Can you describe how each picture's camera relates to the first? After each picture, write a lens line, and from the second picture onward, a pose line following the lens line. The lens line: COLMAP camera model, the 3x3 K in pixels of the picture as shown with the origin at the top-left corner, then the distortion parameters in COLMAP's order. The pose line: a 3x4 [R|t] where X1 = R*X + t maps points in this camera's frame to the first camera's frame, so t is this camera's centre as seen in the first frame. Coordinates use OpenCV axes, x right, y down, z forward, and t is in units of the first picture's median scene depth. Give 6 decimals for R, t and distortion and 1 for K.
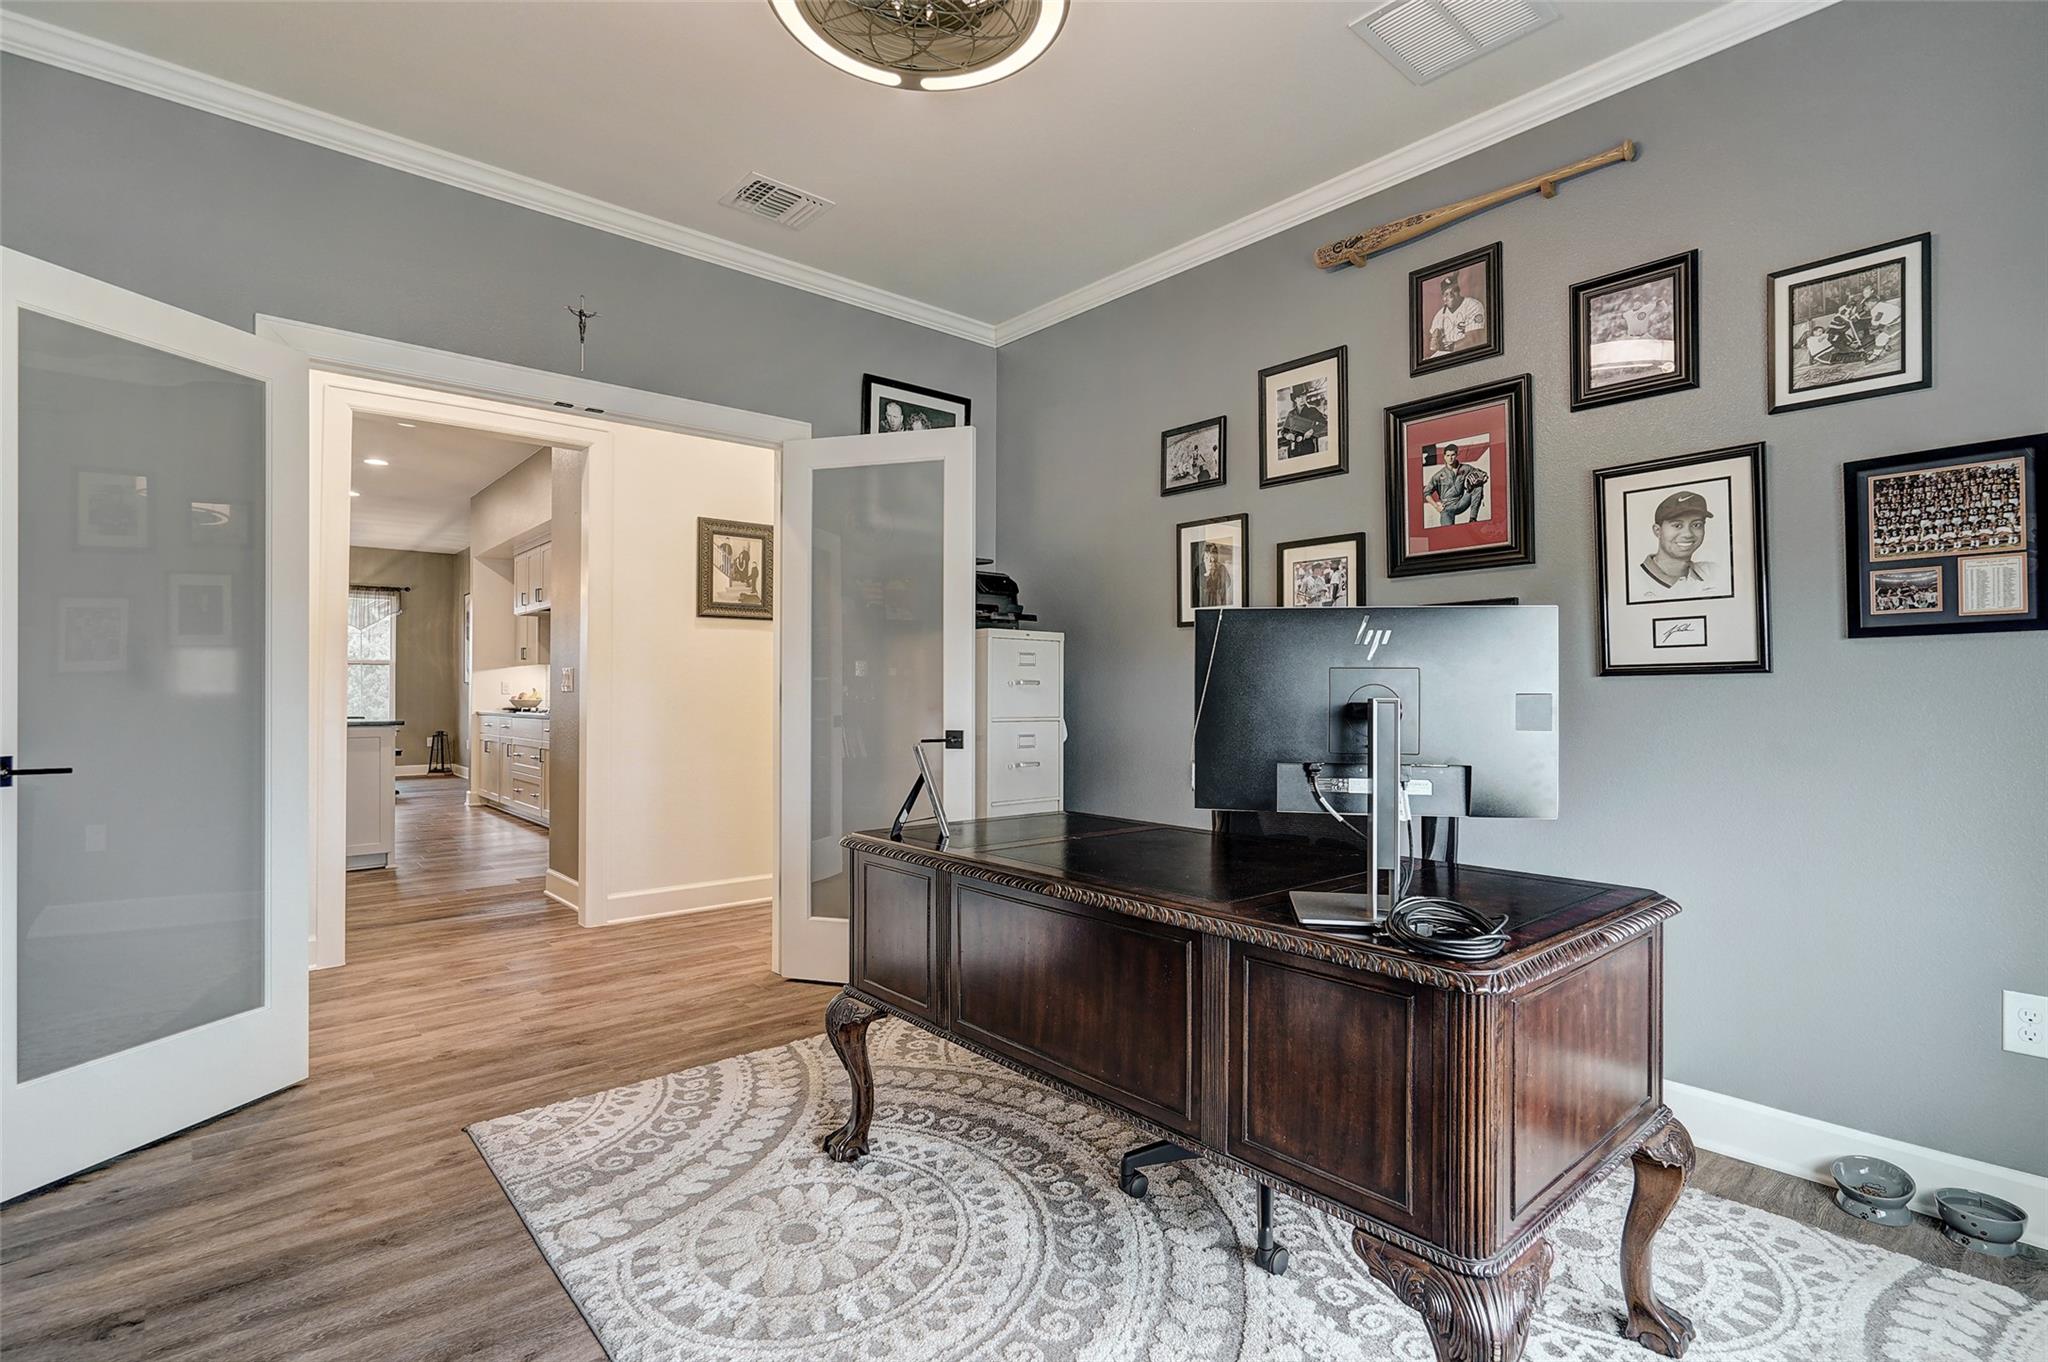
lens RADIAL K [[986.5, 0, 1024.3], [0, 986.5, 683.7], [0, 0, 1]] dist [-0.022872, 0.024448]
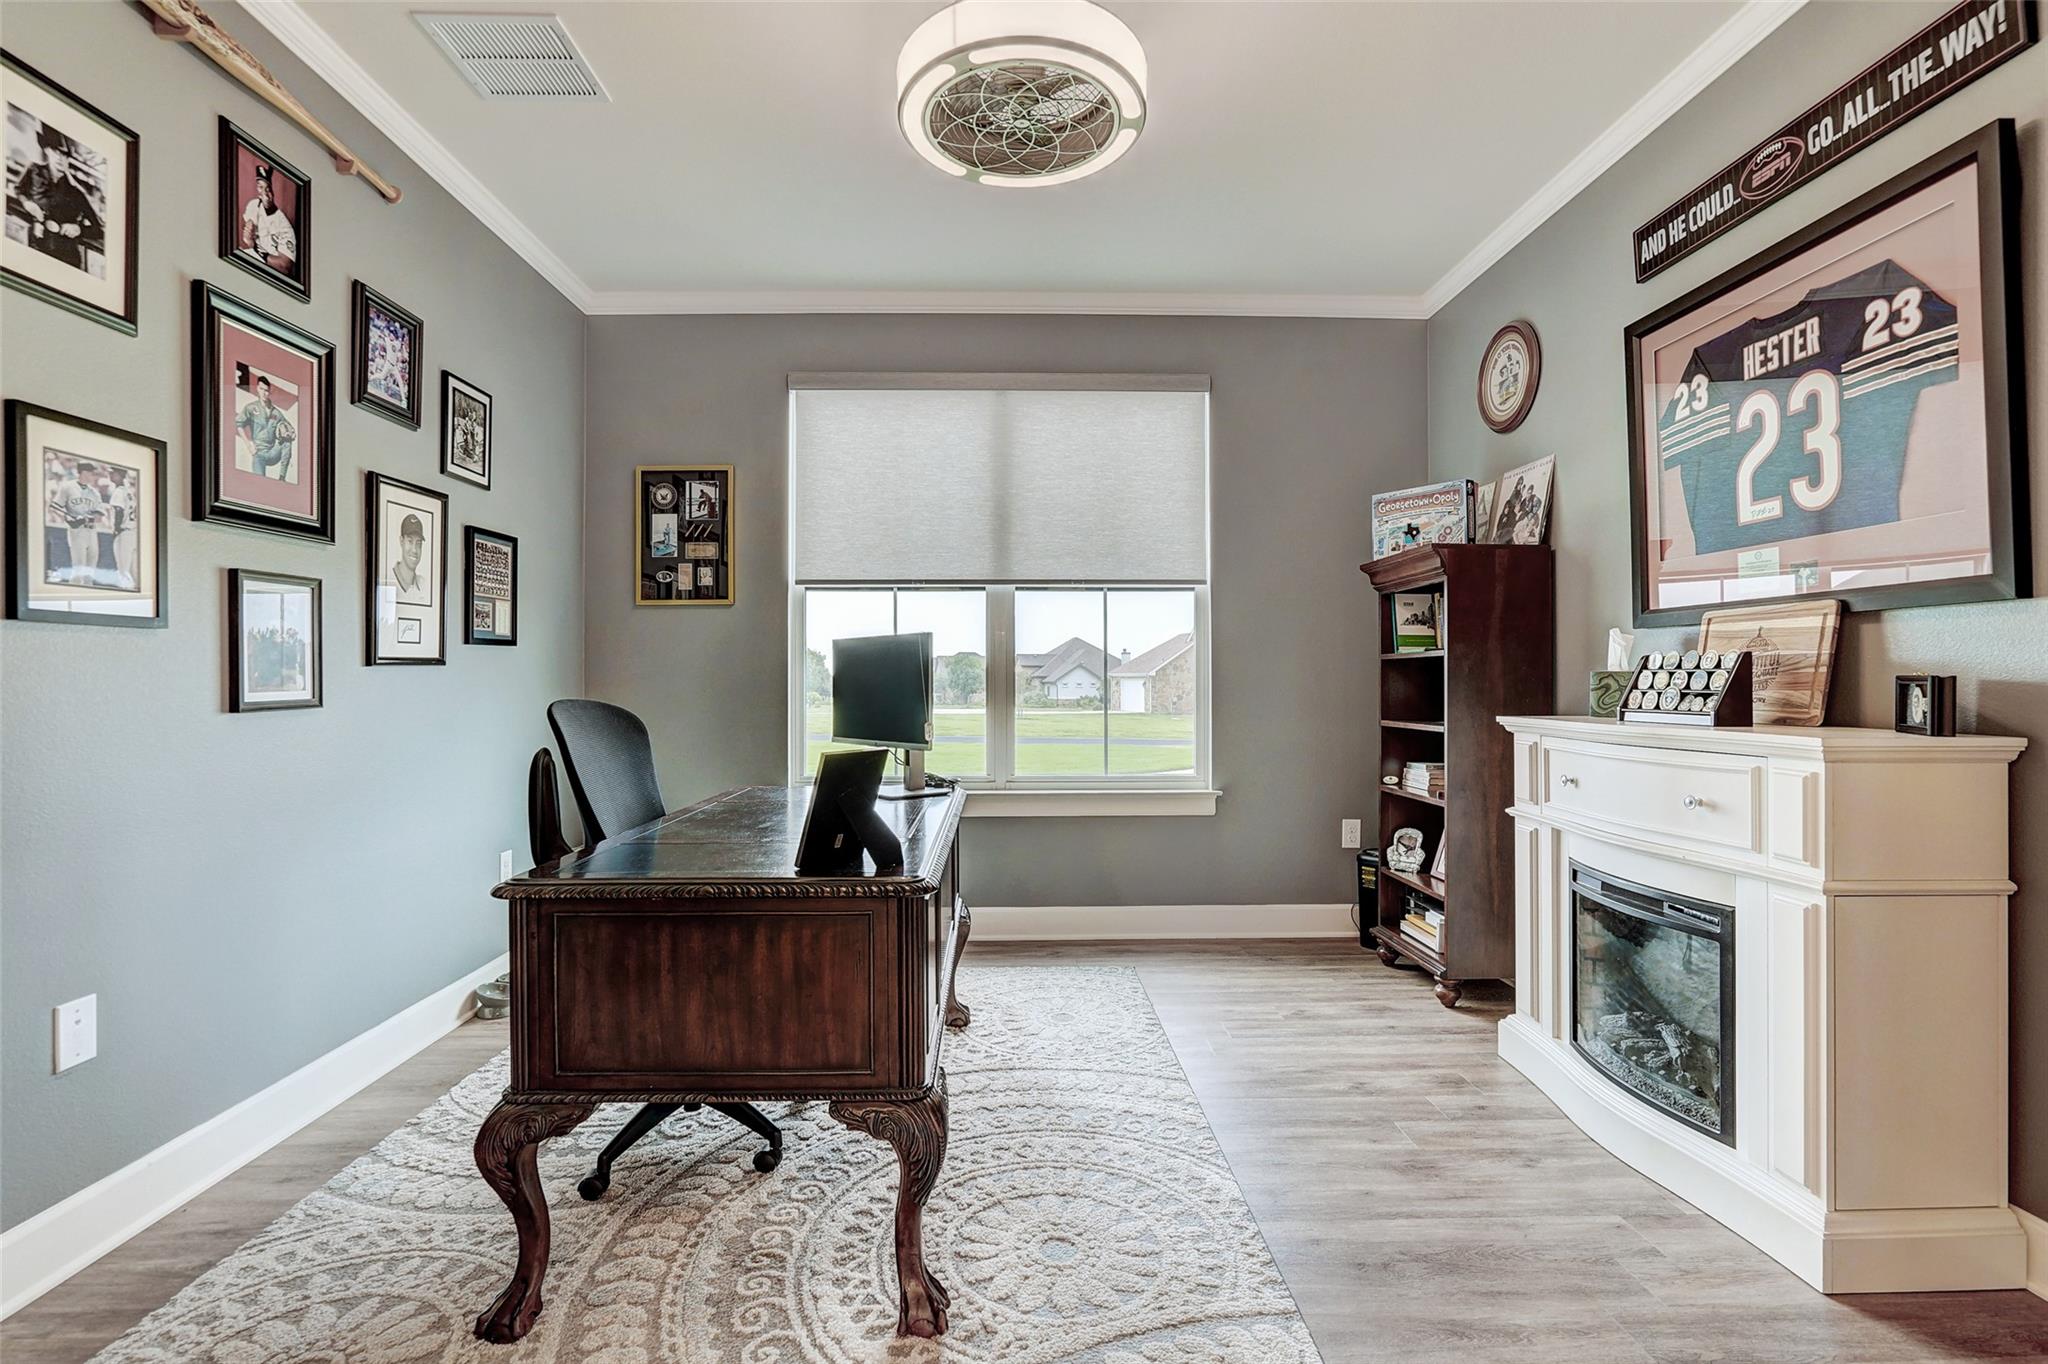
lens RADIAL K [[986.5, 0, 1024.3], [0, 986.5, 684.7], [0, 0, 1]] dist [-0.022872, 0.024448]
pose [[-0.774241, -0.000098, 0.632891, -0.568748], [0.000445, 1.000000, 0.000699, 0.010711], [-0.632891, 0.000823, -0.774241, 1.239851]]
